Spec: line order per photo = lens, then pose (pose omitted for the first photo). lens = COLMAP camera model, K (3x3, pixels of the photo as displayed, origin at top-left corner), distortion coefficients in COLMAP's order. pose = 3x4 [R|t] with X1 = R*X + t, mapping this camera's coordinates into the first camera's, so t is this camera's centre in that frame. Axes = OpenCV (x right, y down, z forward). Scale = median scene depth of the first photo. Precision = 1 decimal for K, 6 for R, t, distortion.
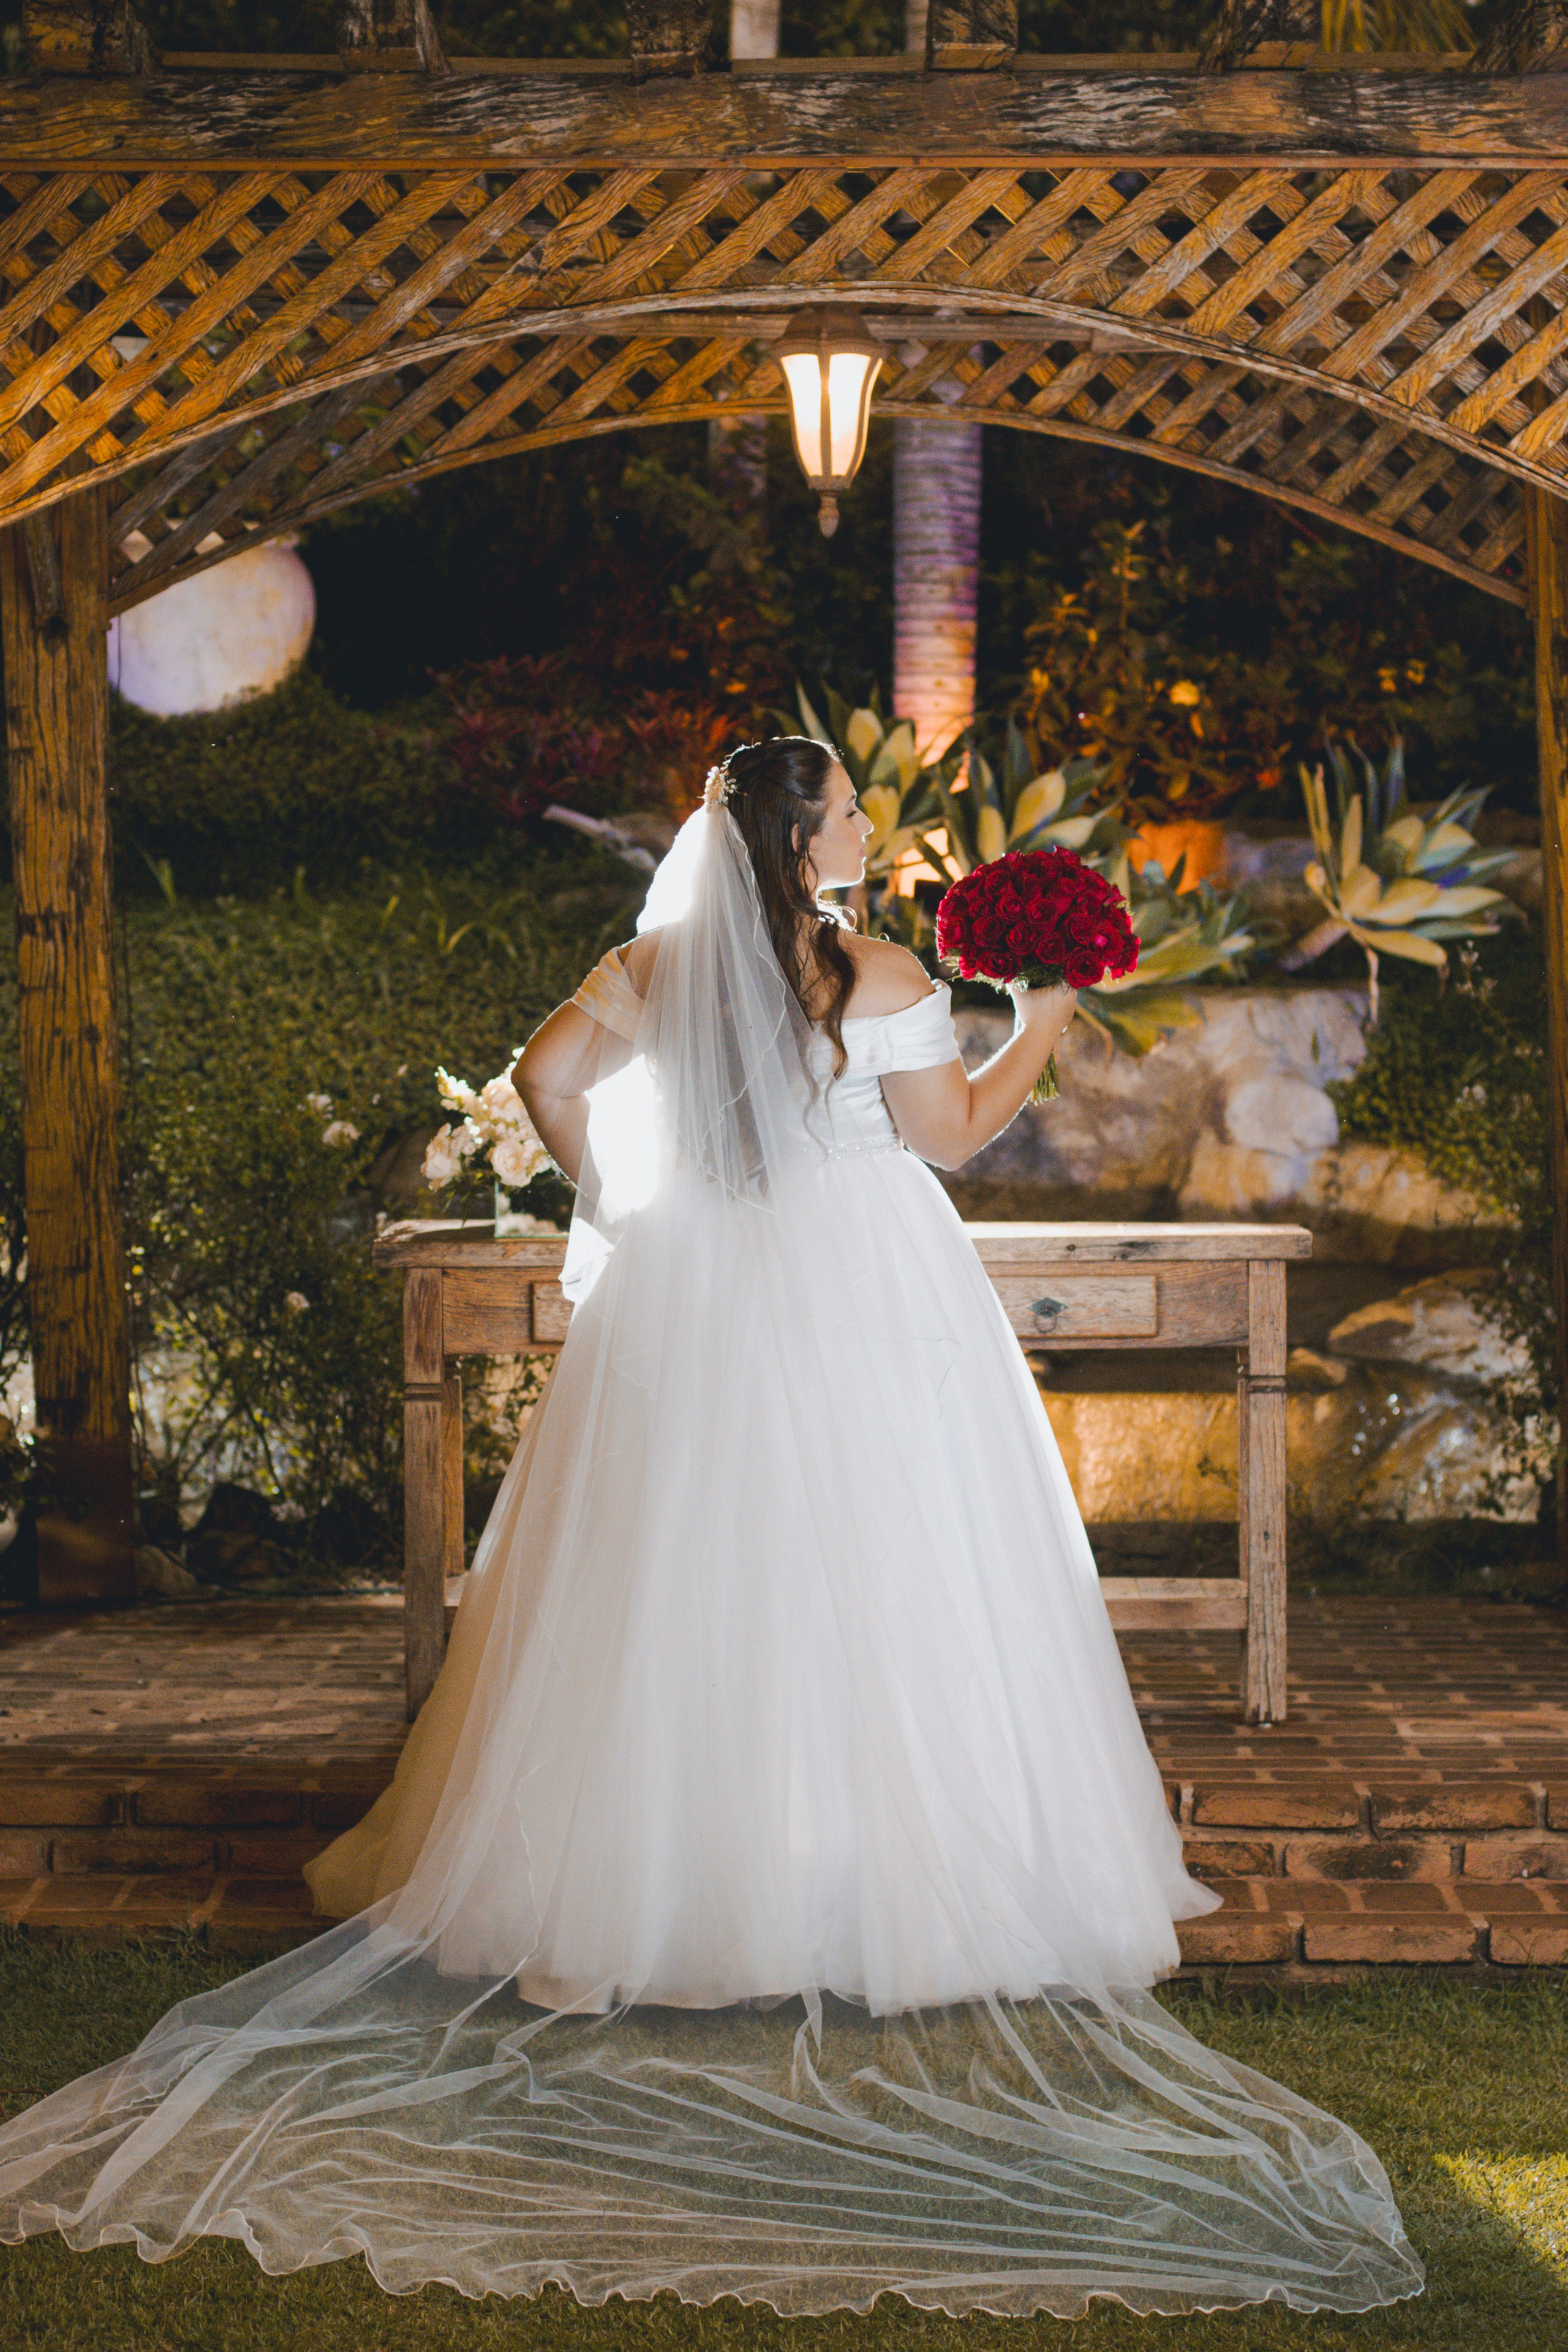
lens RADIAL K [[5487.4, 0, 784.0], [0, 5487.4, 1176.0], [0, 0, 1]] dist [0.369284, -0.001645]
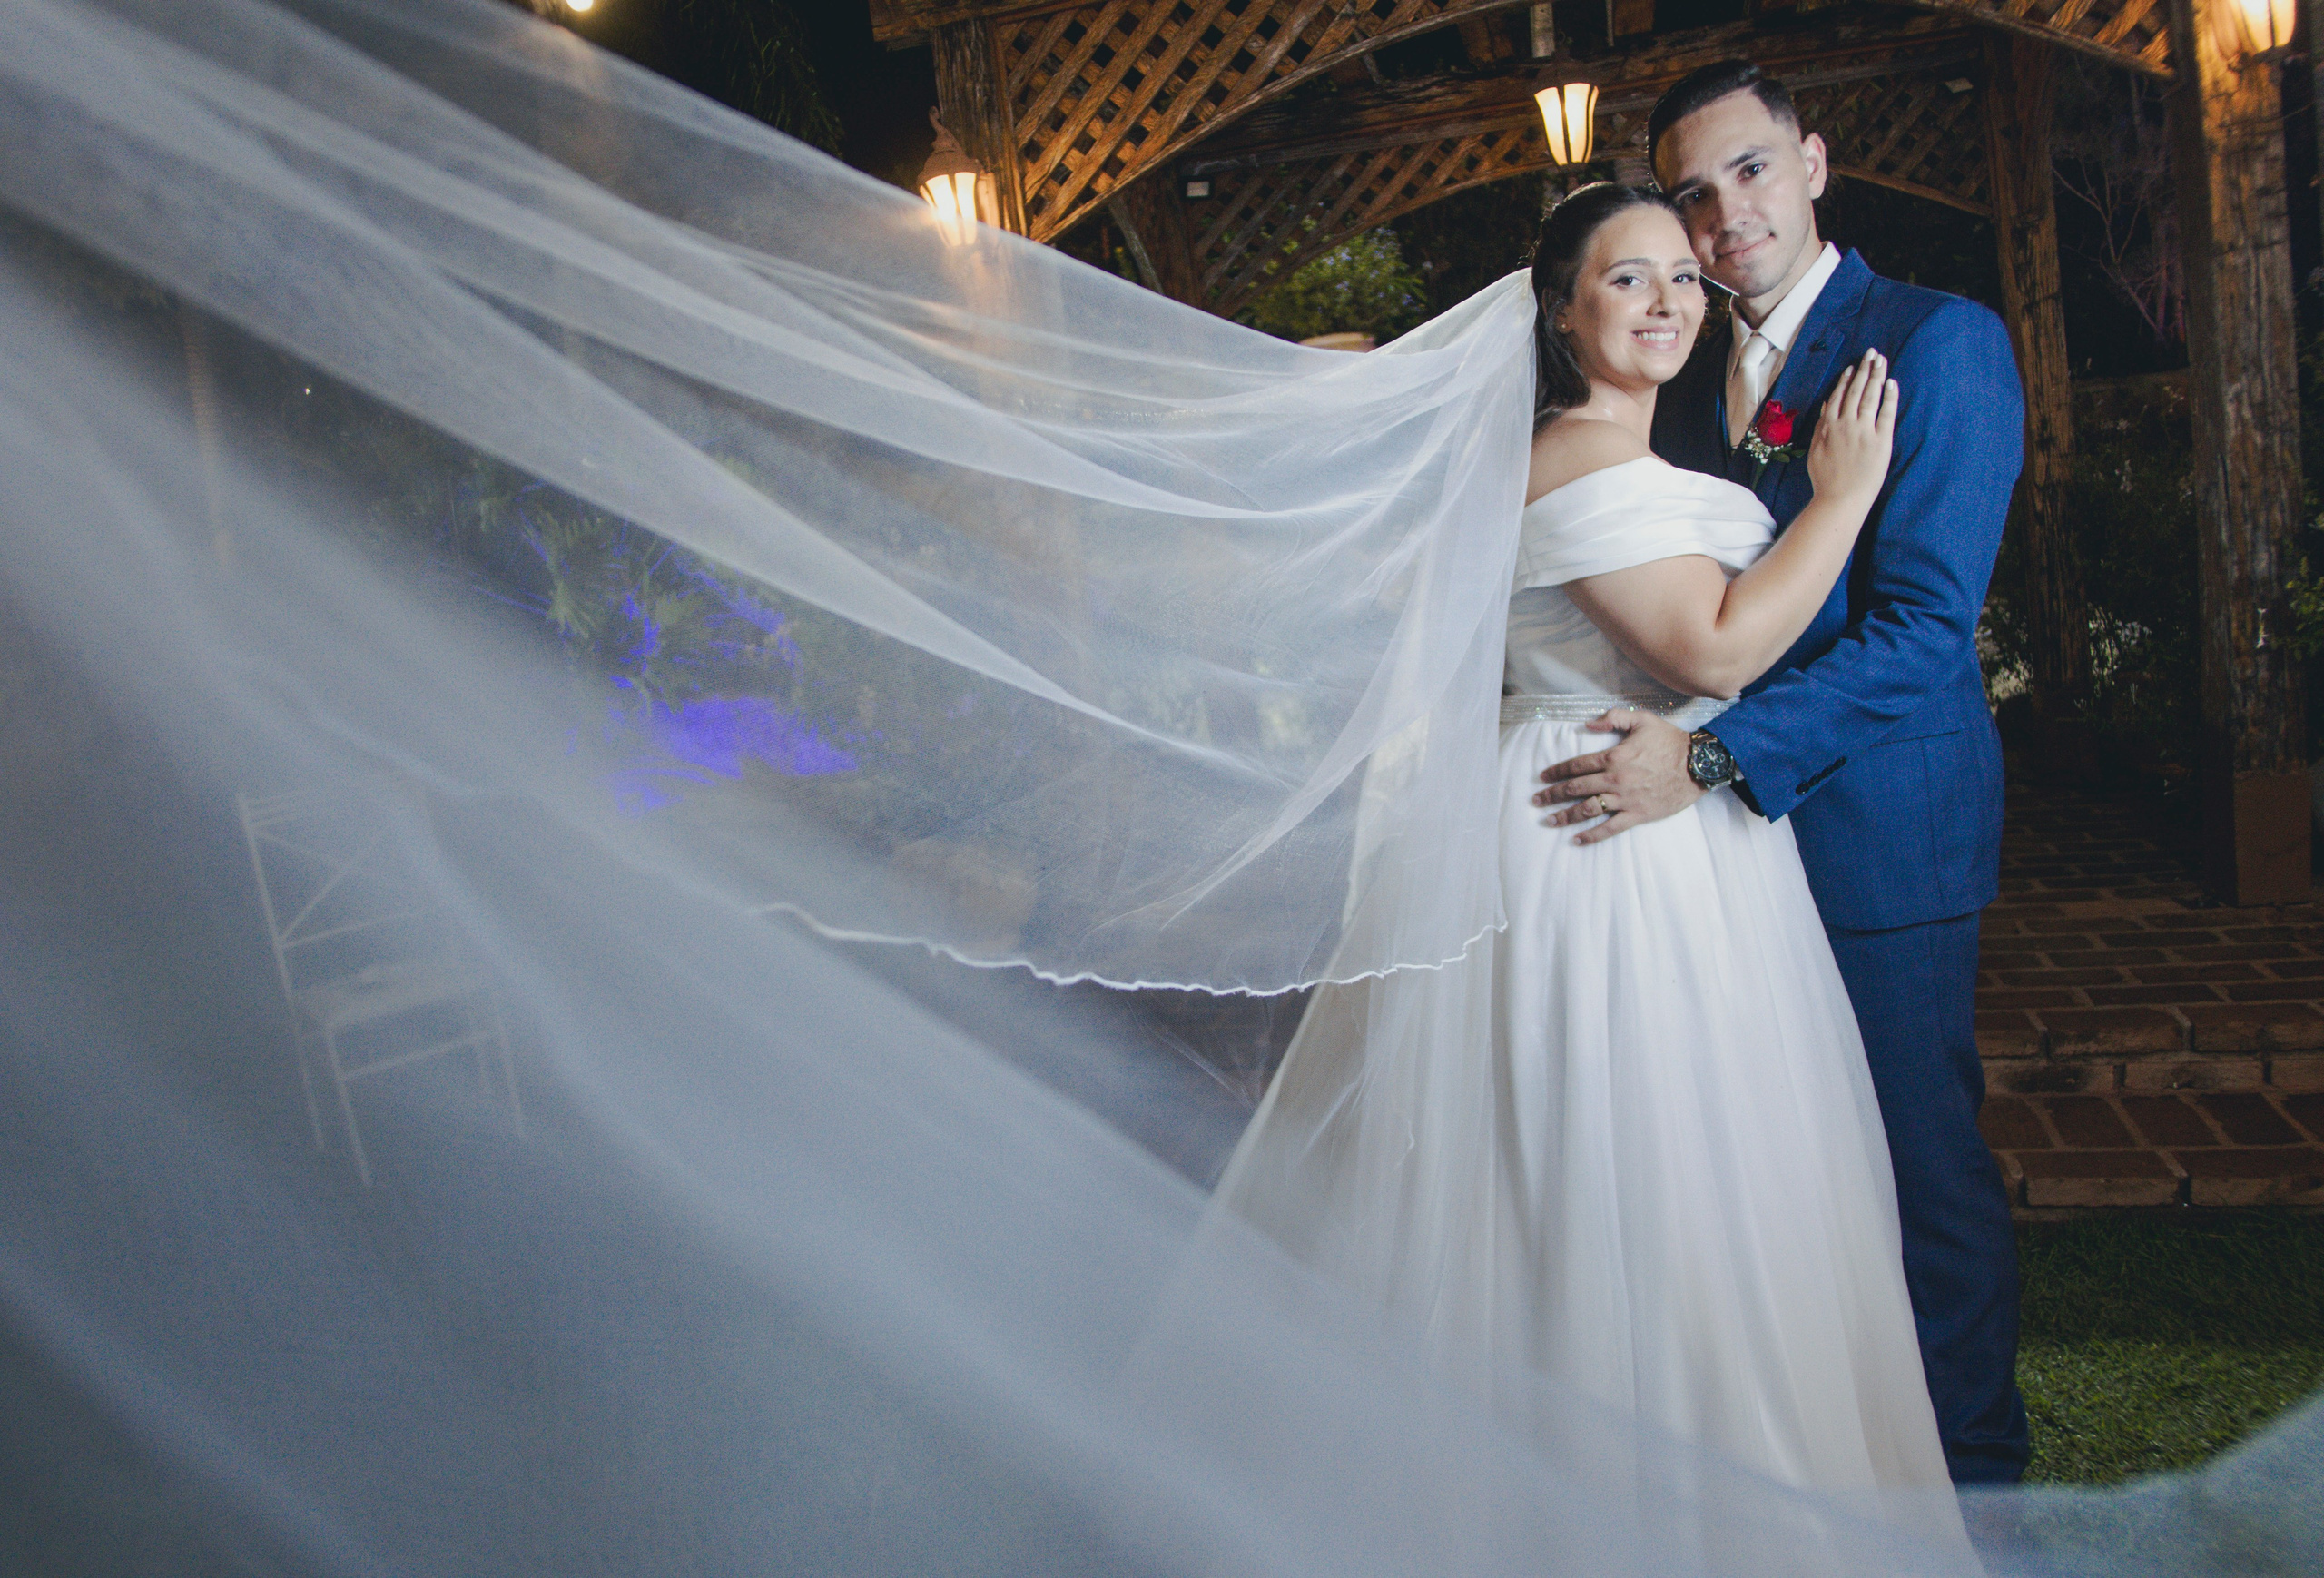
lens RADIAL K [[1601.1, 0, 1162.0], [0, 1601.1, 789.0], [0, 0, 1]] dist [-0.077935, 0.000212]
pose [[0.957608, -0.066891, -0.280202, 0.011633], [0.100590, 0.989087, 0.107652, -0.004419], [0.269943, -0.131274, 0.953886, 0.545230]]
